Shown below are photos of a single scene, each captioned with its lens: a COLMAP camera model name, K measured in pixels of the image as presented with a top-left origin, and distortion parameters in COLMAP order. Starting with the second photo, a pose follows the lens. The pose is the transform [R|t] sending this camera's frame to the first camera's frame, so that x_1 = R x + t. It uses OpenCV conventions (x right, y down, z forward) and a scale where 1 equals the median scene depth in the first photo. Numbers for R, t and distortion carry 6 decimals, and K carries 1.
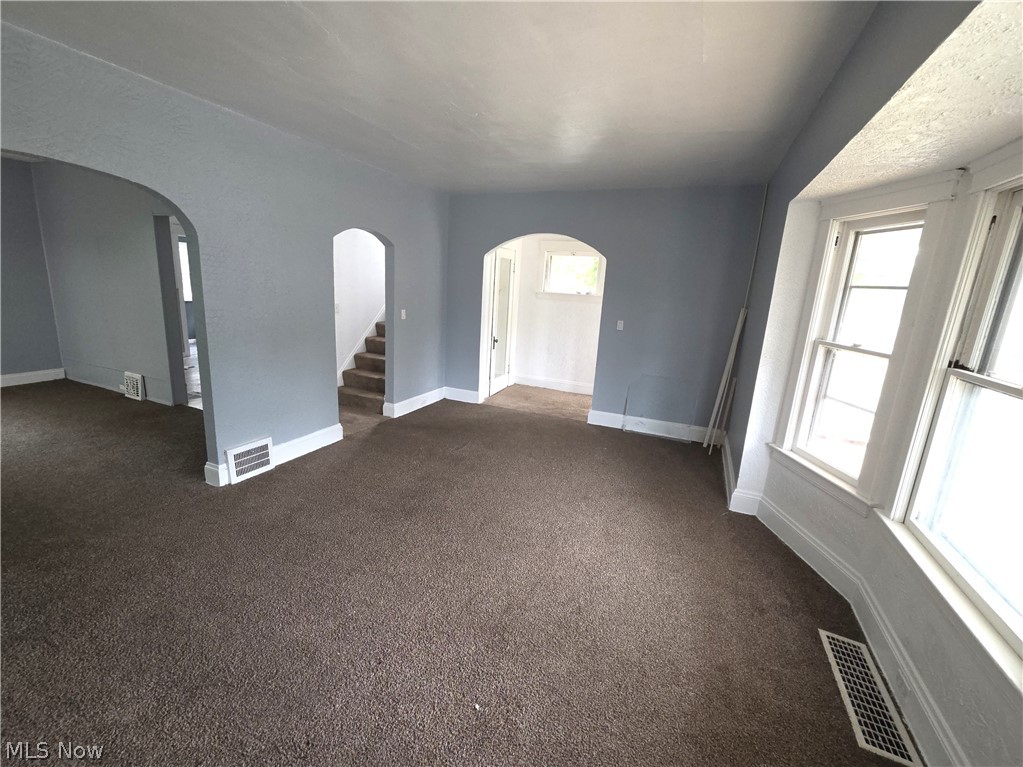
lens RADIAL K [[433.6, 0, 511.5], [0, 433.6, 383.5], [0, 0, 1]] dist [0.001349, 0.000202]
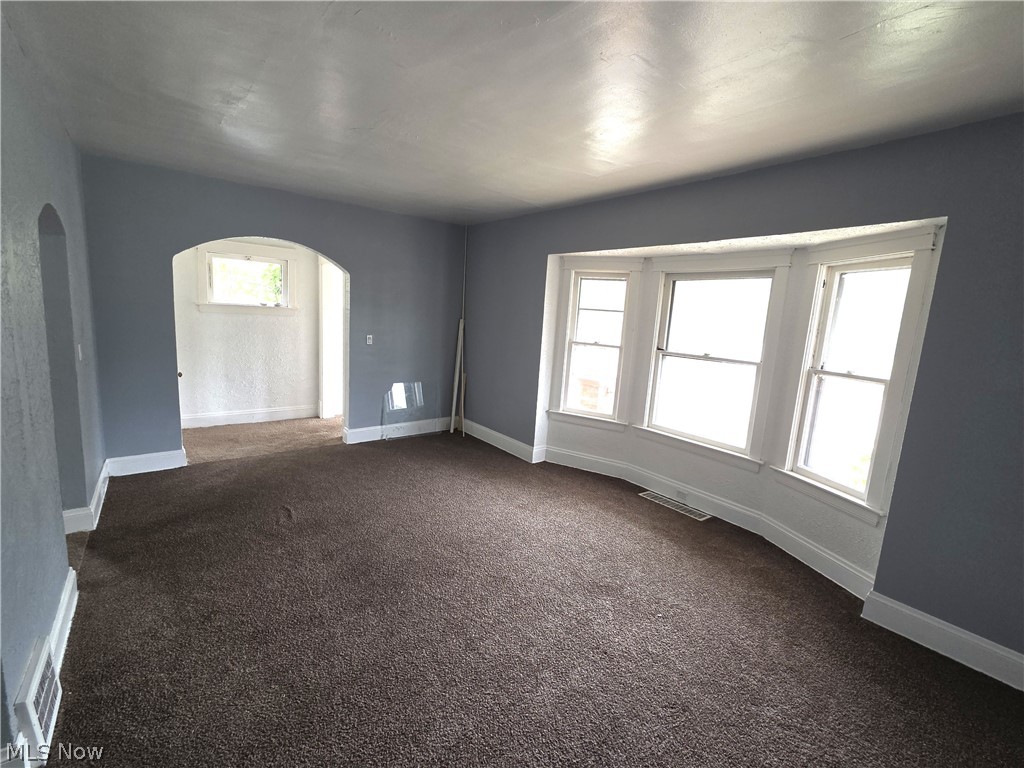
lens RADIAL K [[438.9, 0, 512.0], [0, 438.9, 384.0], [0, 0, 1]] dist [-0.000713, -0.000023]
pose [[0.479963, -0.170048, 0.860651, -0.511495], [0.164686, 0.981058, 0.101997, -0.085838], [-0.861693, 0.092782, 0.498876, 0.220068]]
